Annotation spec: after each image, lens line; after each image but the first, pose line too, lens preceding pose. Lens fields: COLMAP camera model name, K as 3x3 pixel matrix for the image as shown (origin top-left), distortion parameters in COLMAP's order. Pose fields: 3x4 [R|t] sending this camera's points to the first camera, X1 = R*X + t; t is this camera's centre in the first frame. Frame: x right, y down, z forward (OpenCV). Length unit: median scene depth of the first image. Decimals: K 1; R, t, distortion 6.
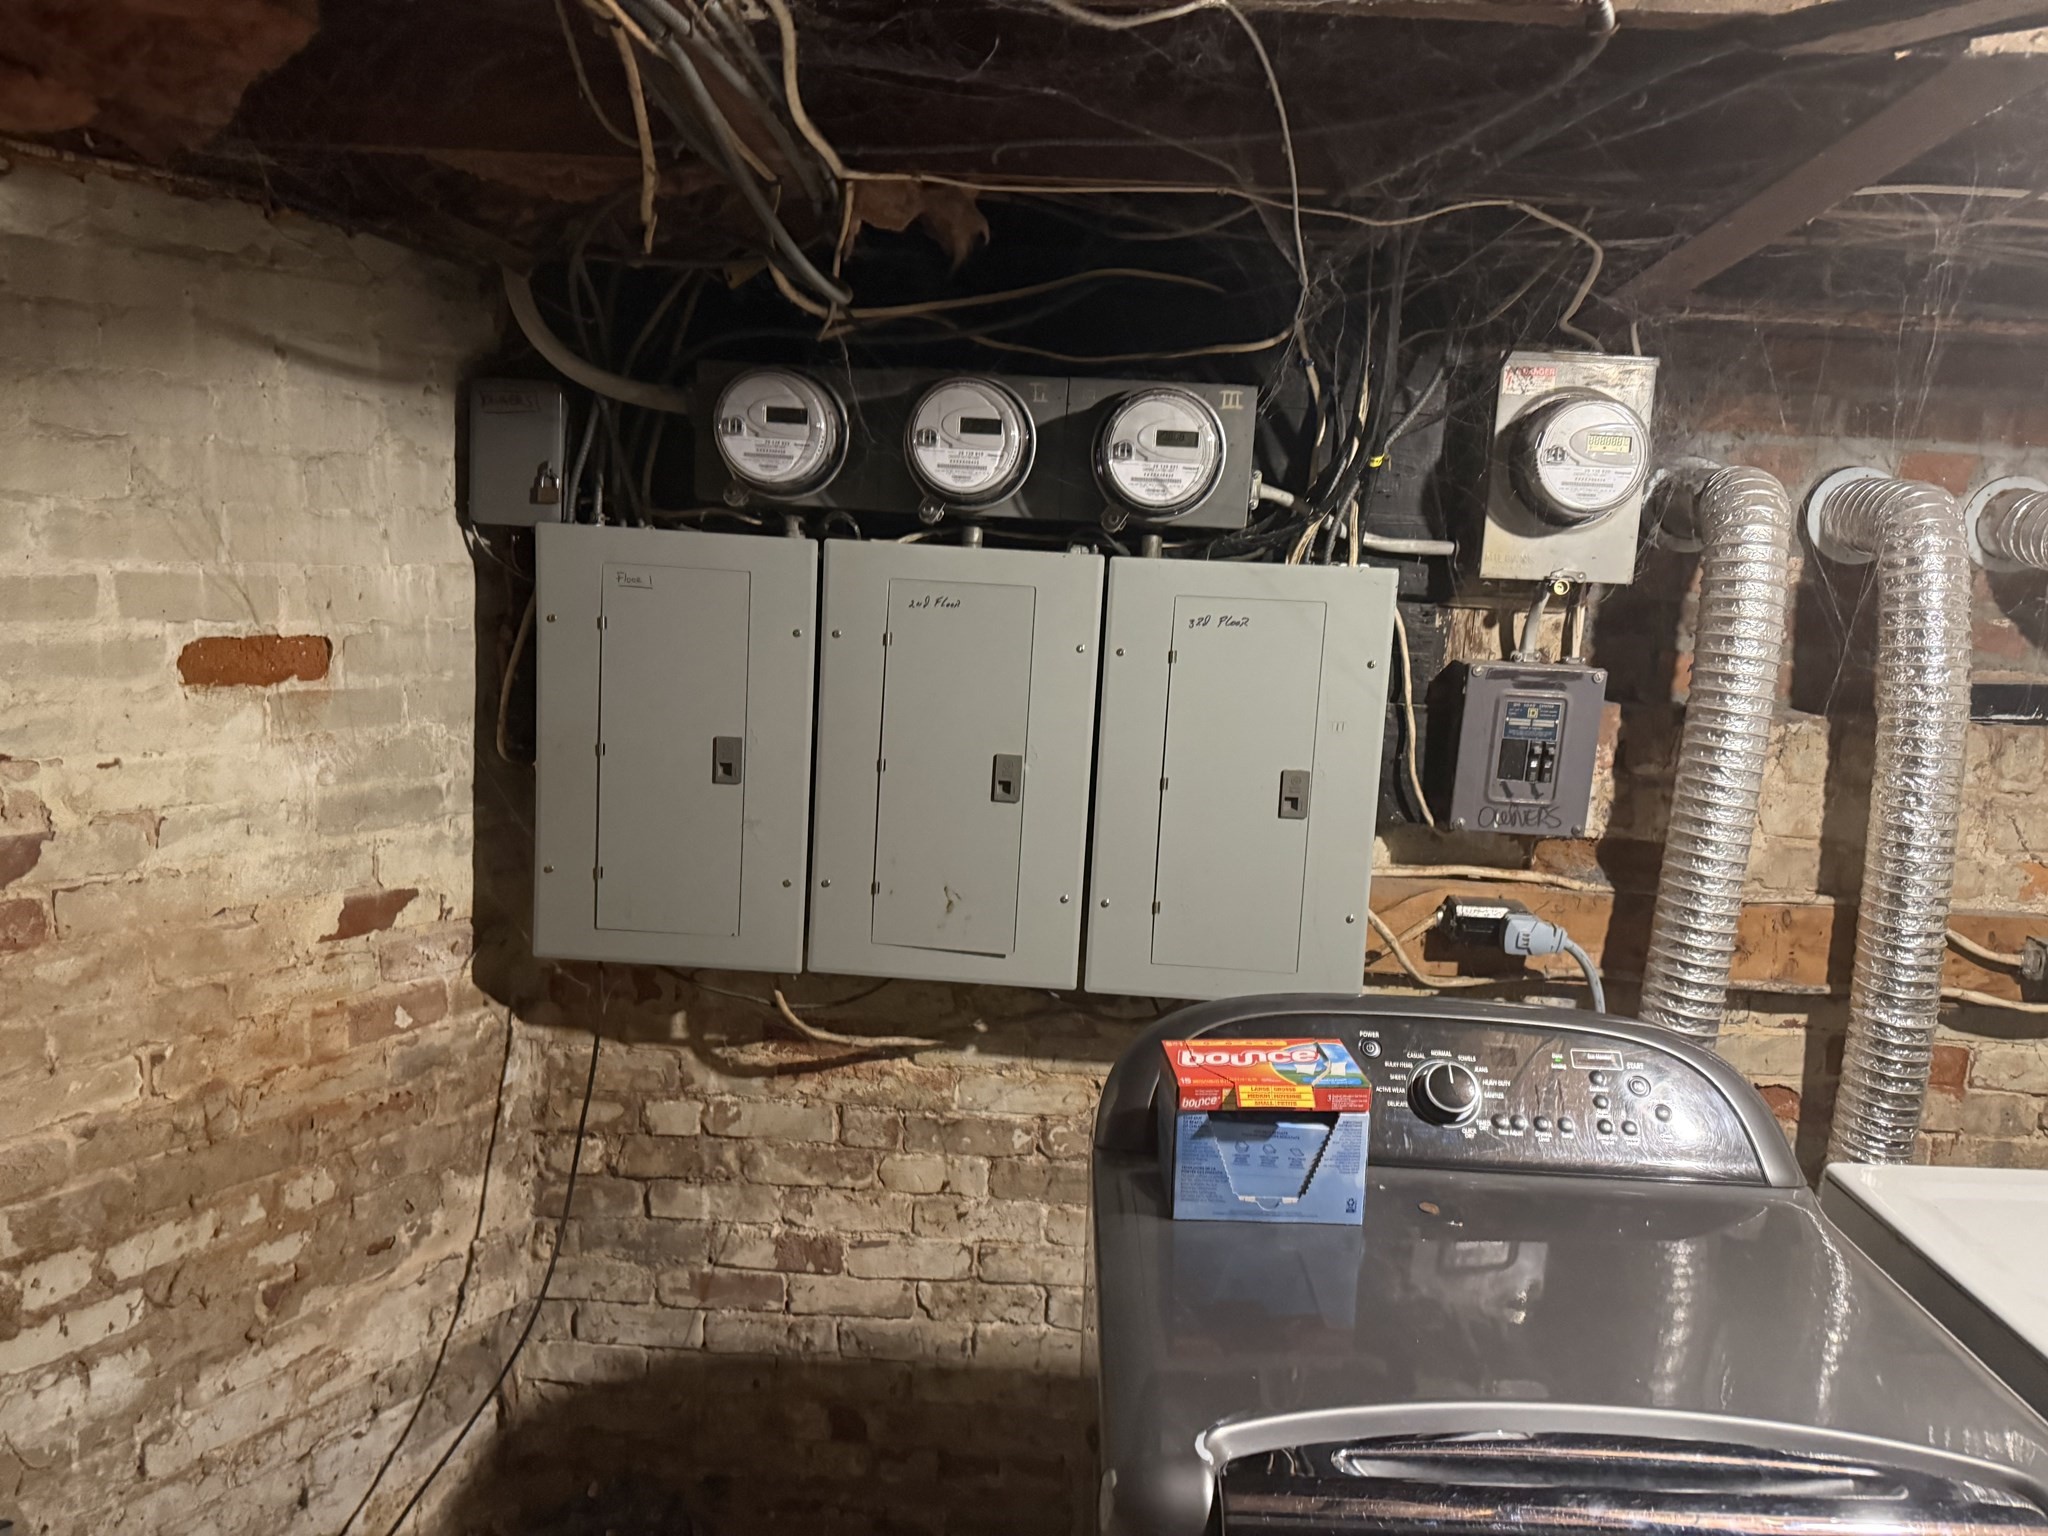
lens RADIAL K [[1441.8, 0, 1021.6], [0, 1441.8, 664.7], [0, 0, 1]] dist [0.035708, -0.170233]
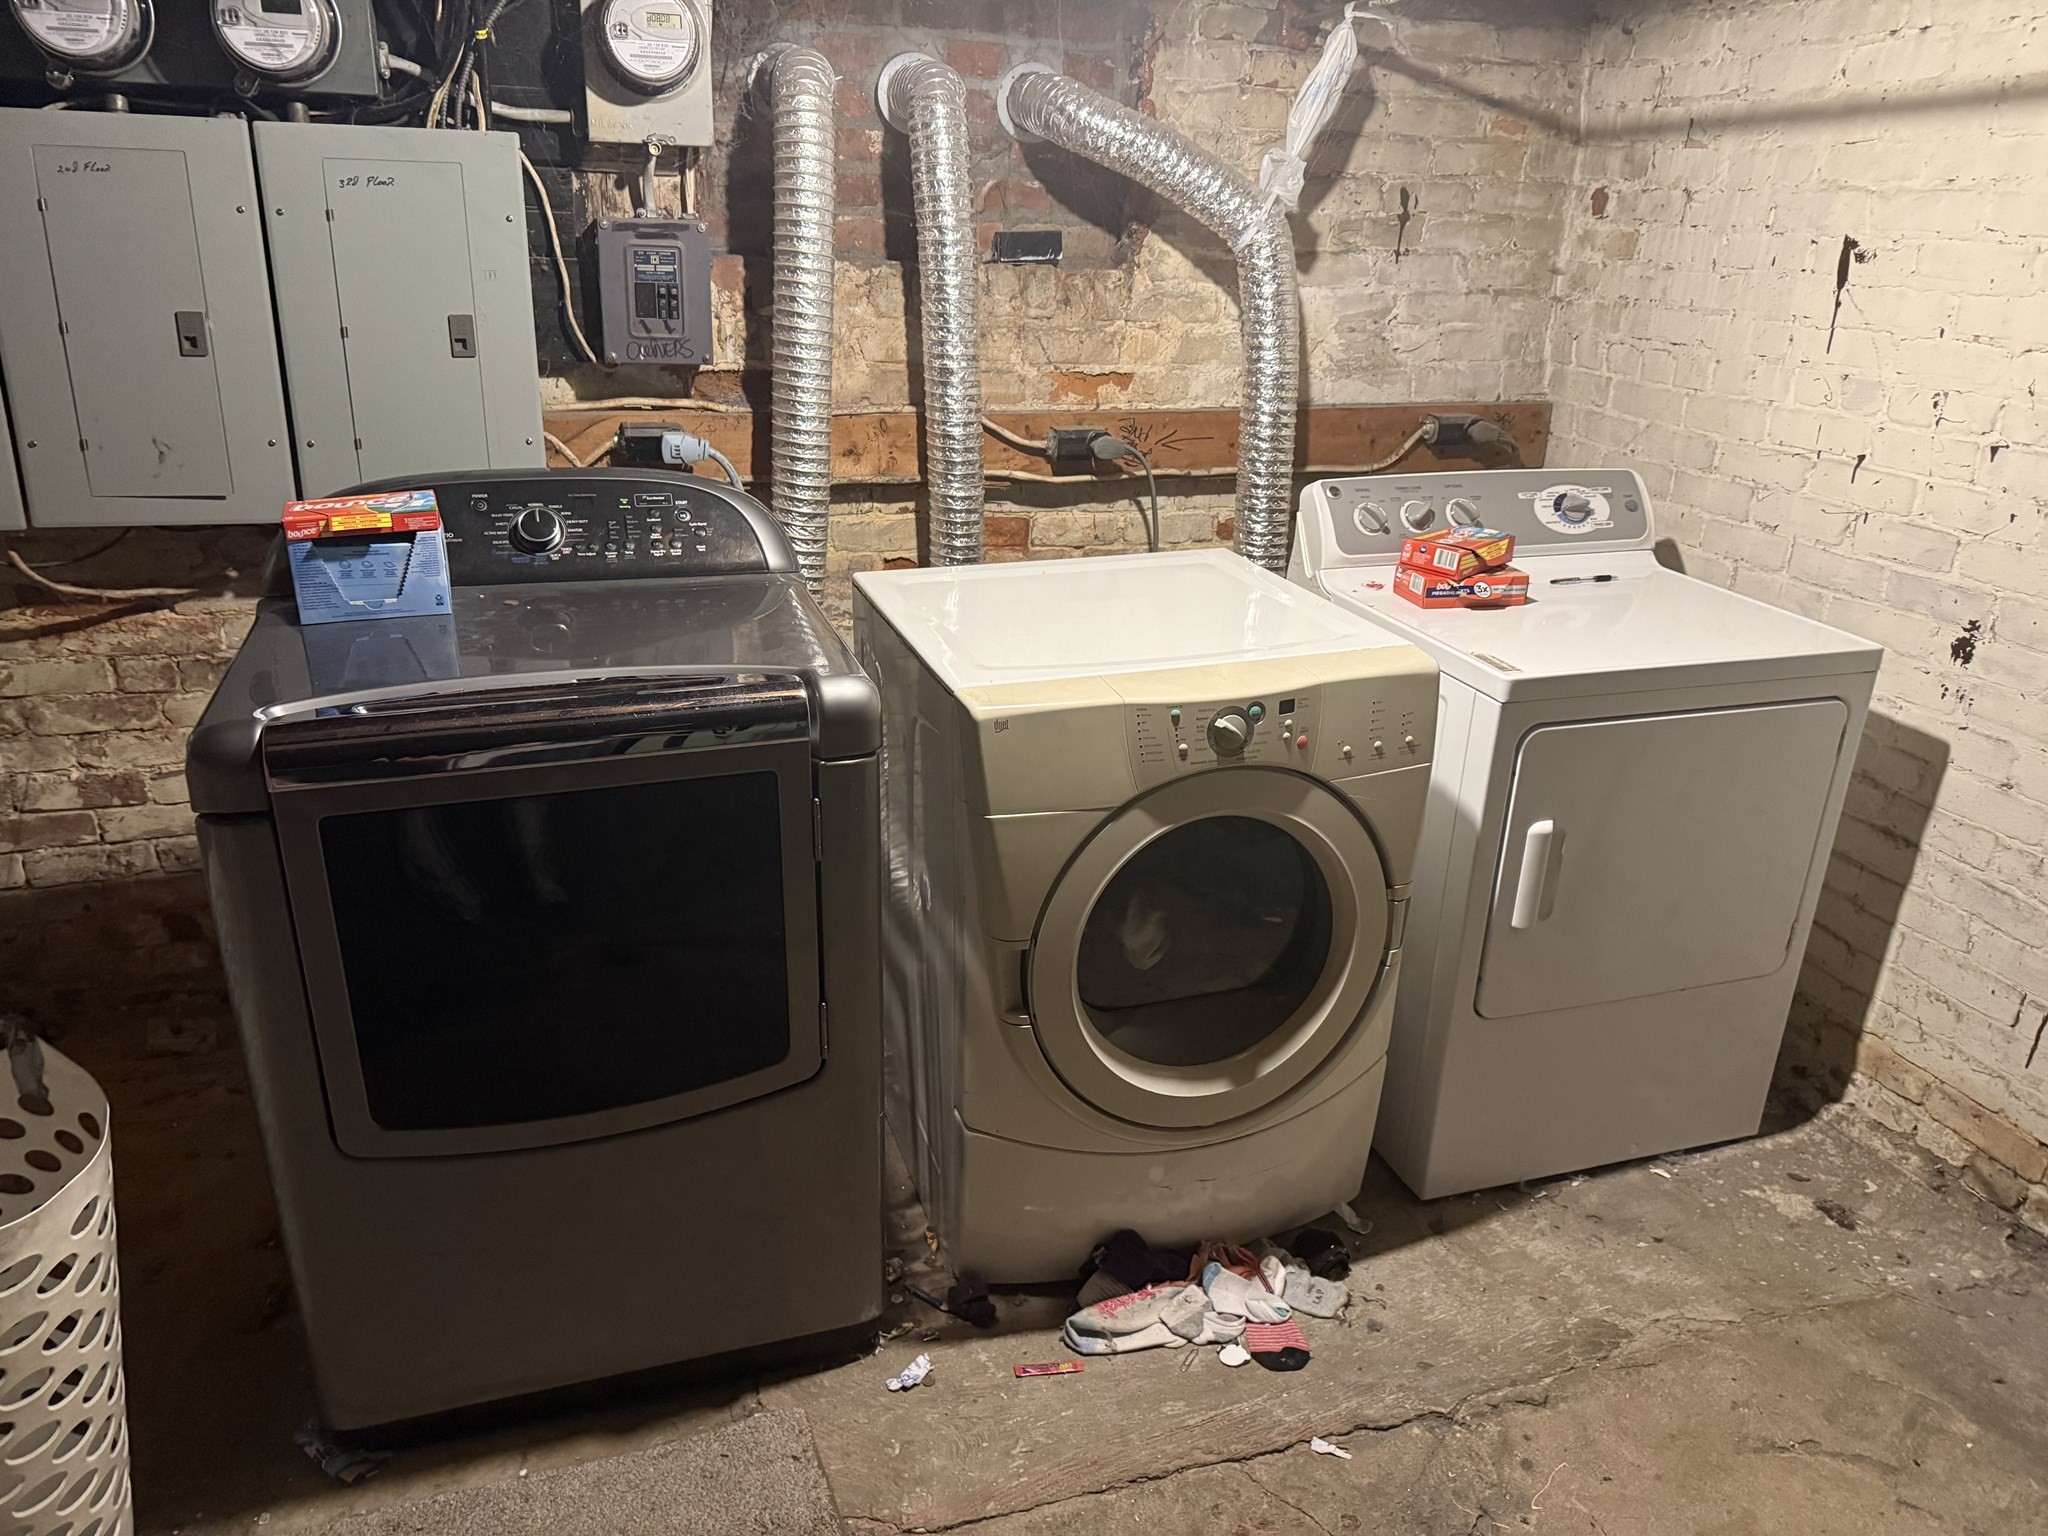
lens RADIAL K [[1385.0, 0, 1025.9], [0, 1385.0, 733.9], [0, 0, 1]] dist [-0.035953, -0.019102]
pose [[0.919898, -0.138081, 0.367043, 0.150953], [0.024191, 0.954158, 0.298325, 0.073550], [-0.391410, -0.265550, 0.881068, -0.251623]]
